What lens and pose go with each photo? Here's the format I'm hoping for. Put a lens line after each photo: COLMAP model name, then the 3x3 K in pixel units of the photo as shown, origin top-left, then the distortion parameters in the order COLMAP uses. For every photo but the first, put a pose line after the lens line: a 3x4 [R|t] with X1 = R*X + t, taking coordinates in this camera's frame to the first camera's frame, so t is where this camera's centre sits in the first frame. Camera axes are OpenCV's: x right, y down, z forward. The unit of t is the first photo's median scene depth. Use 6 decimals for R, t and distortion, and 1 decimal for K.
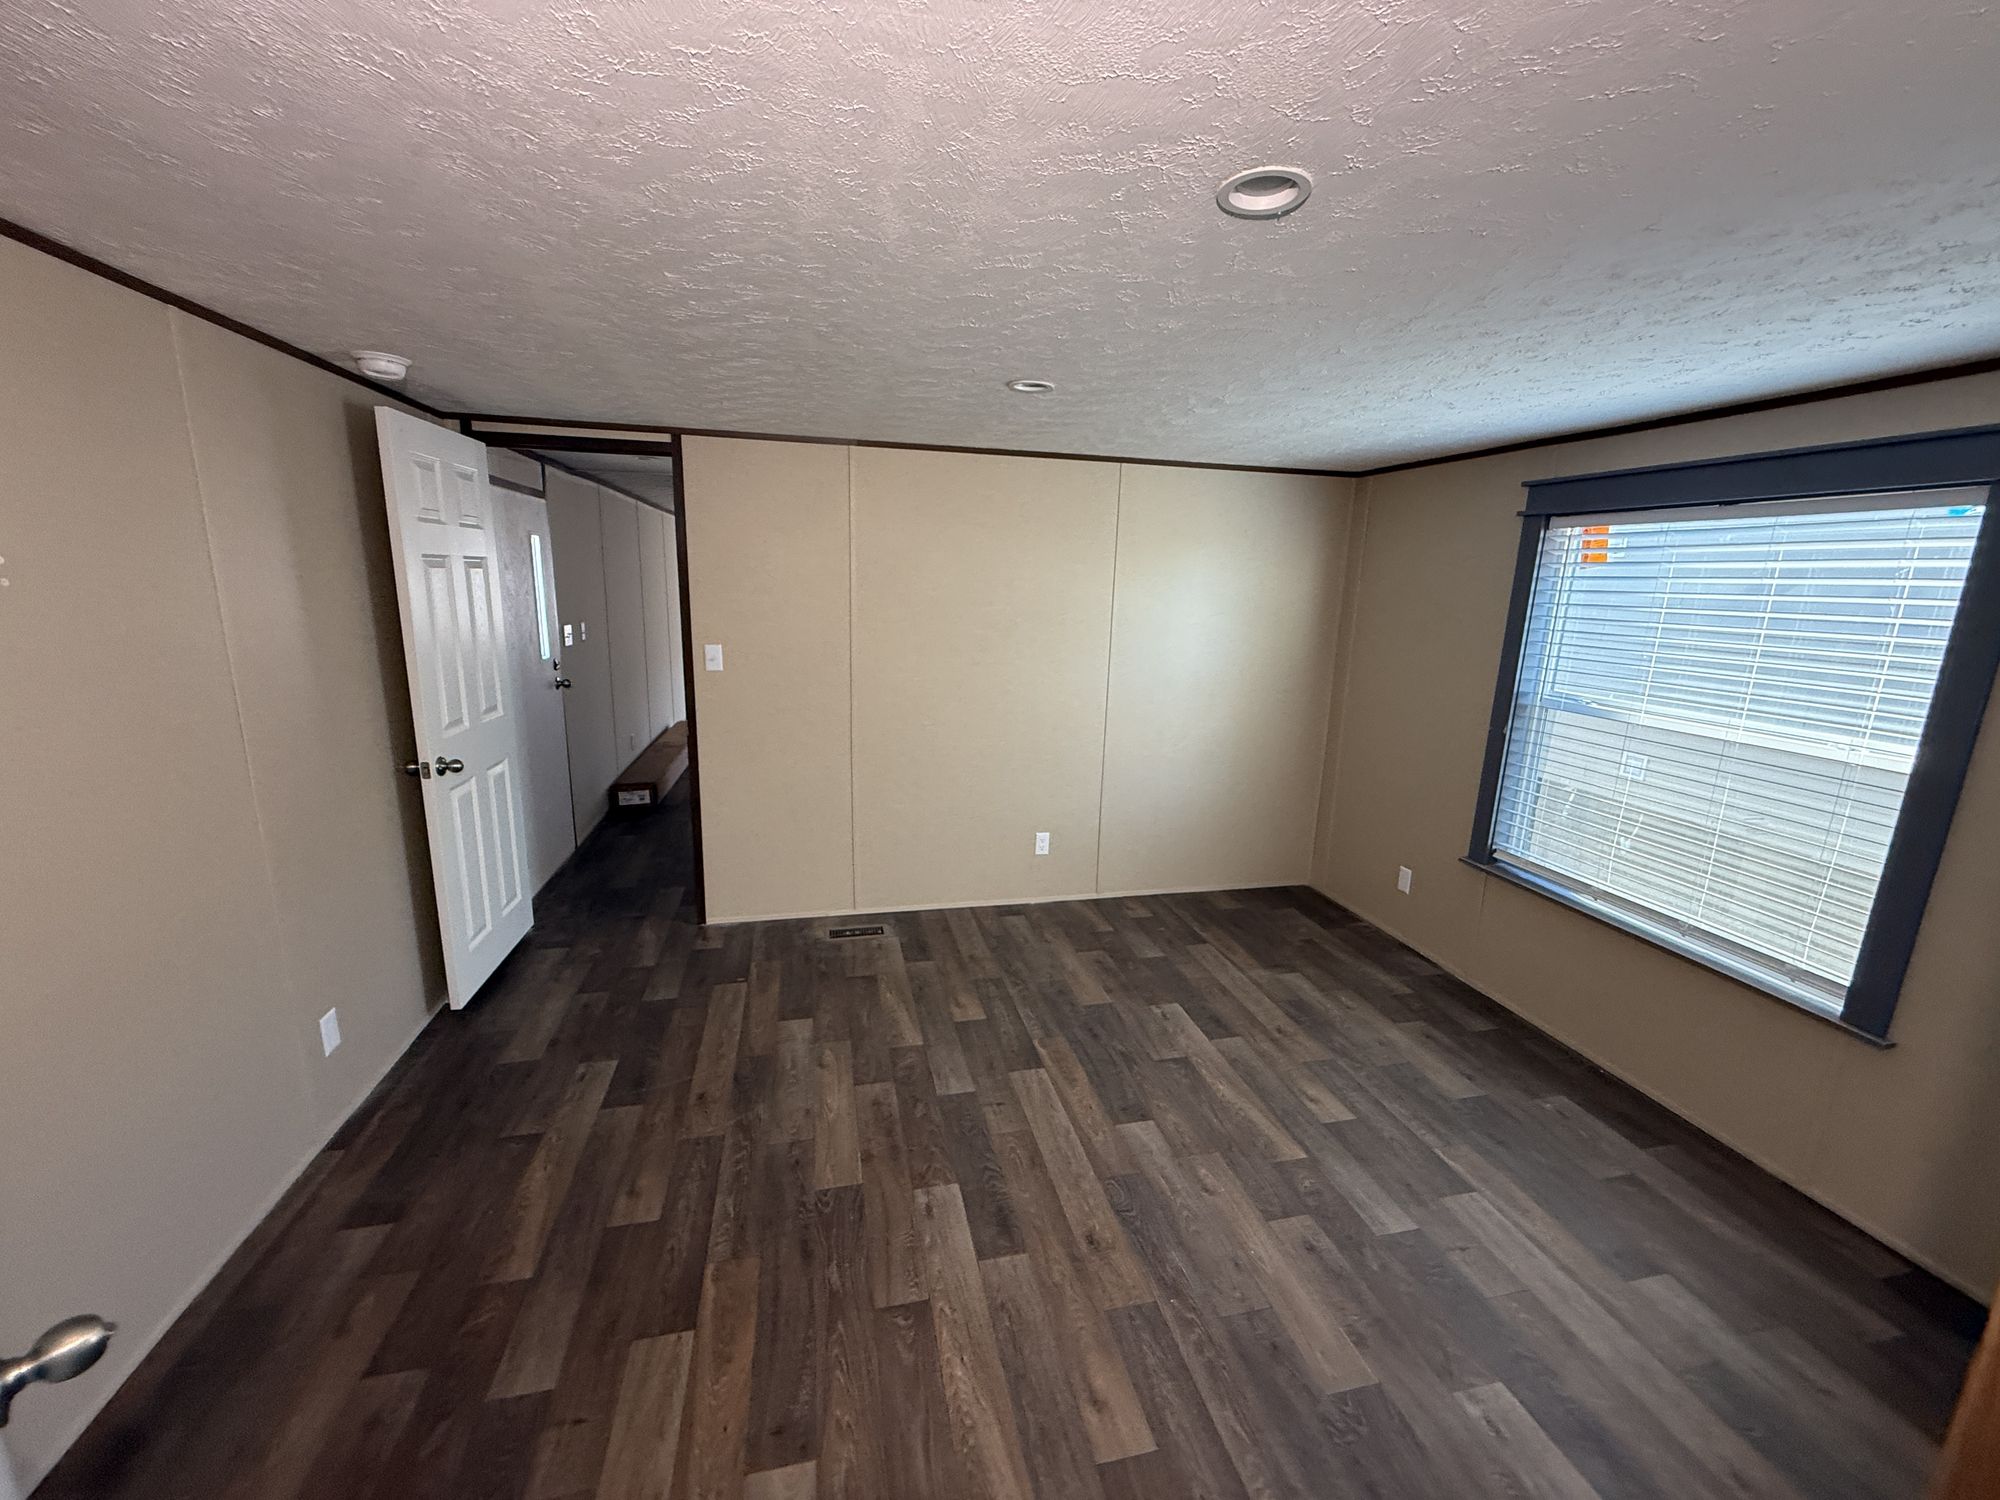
lens RADIAL K [[793.3, 0, 997.7], [0, 793.3, 747.3], [0, 0, 1]] dist [0.000498, 0.000229]
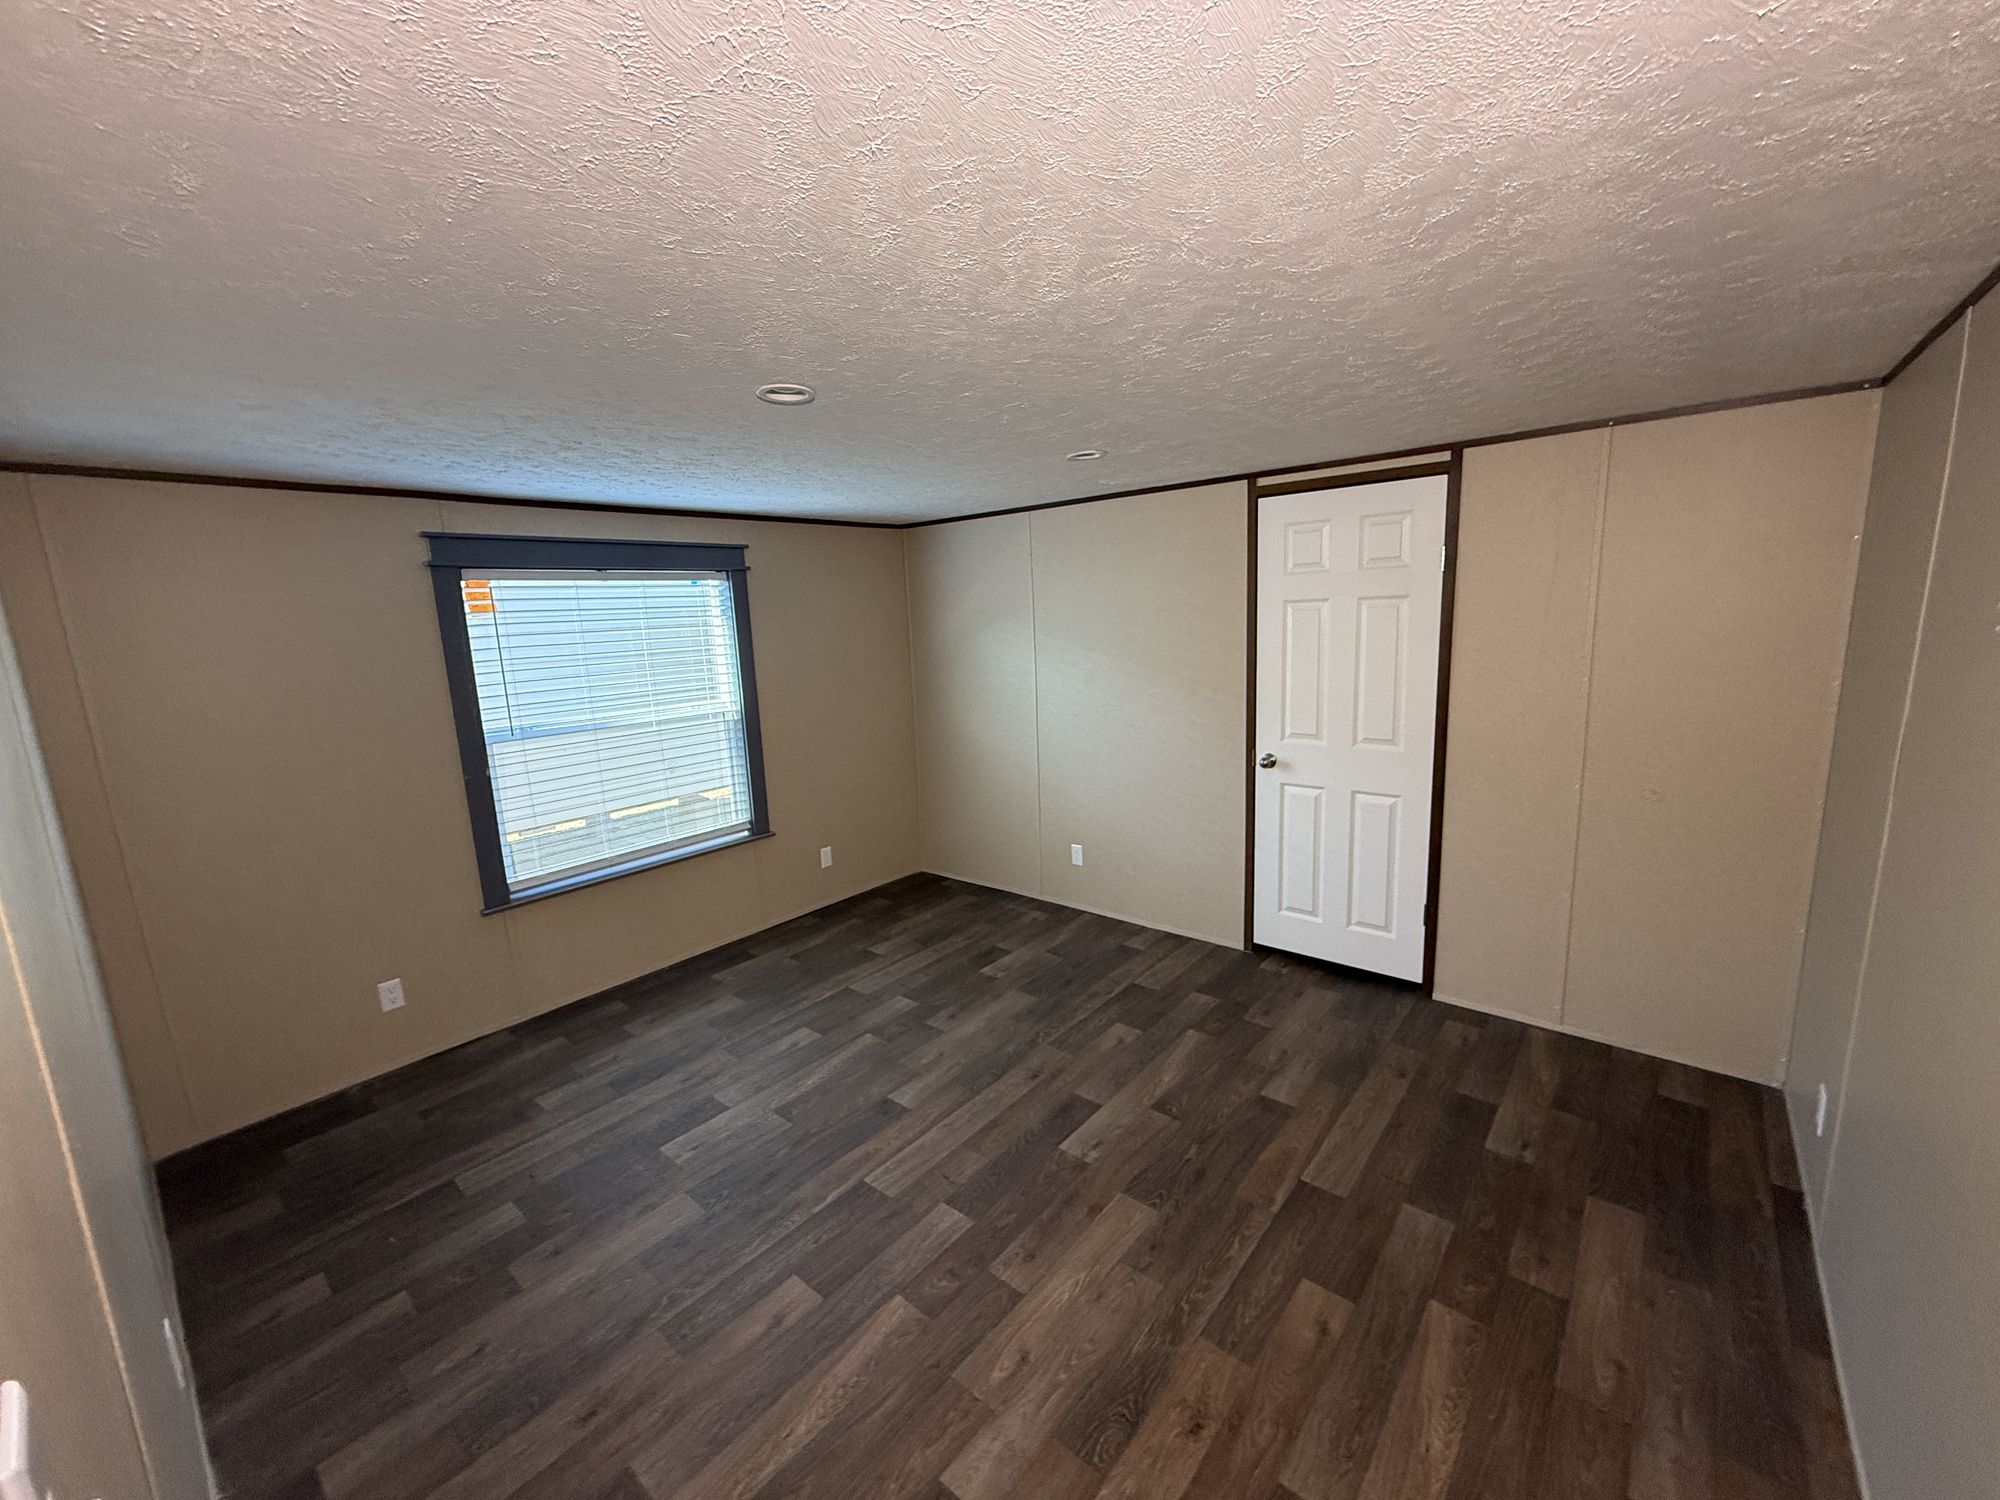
lens RADIAL K [[793.3, 0, 997.7], [0, 793.3, 747.3], [0, 0, 1]] dist [0.000498, 0.000229]
pose [[-0.594474, -0.142637, 0.791363, -0.765767], [0.191635, 0.930655, 0.311700, -0.335750], [-0.780946, 0.336951, -0.525916, 1.376938]]
